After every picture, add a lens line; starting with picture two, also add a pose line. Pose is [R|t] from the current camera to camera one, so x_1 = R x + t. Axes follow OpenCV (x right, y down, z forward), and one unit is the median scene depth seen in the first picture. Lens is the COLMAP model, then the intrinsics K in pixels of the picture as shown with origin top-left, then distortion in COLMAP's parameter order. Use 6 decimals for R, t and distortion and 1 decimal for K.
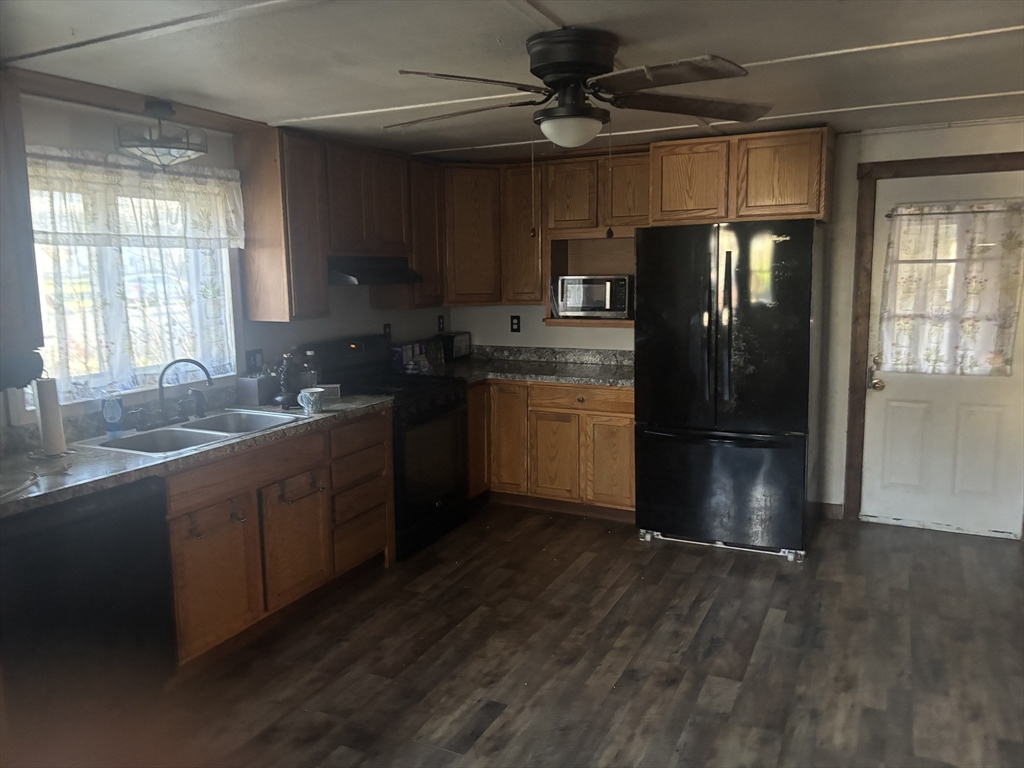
lens RADIAL K [[770.7, 0, 485.8], [0, 770.7, 371.3], [0, 0, 1]] dist [0.053185, -0.036485]
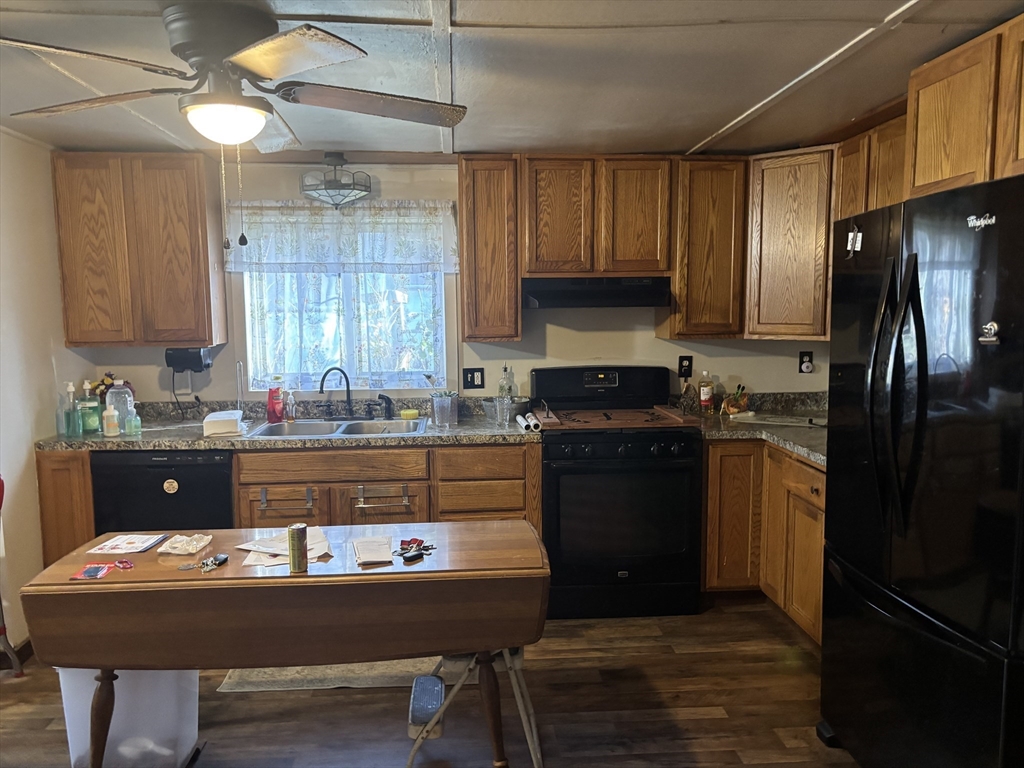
lens RADIAL K [[770.7, 0, 512.3], [0, 770.7, 384.9], [0, 0, 1]] dist [0.053185, -0.036485]
pose [[0.528345, 0.099057, -0.843231, 0.643590], [-0.114933, 0.992373, 0.044563, -0.060929], [0.841214, 0.073370, 0.535701, 0.513355]]
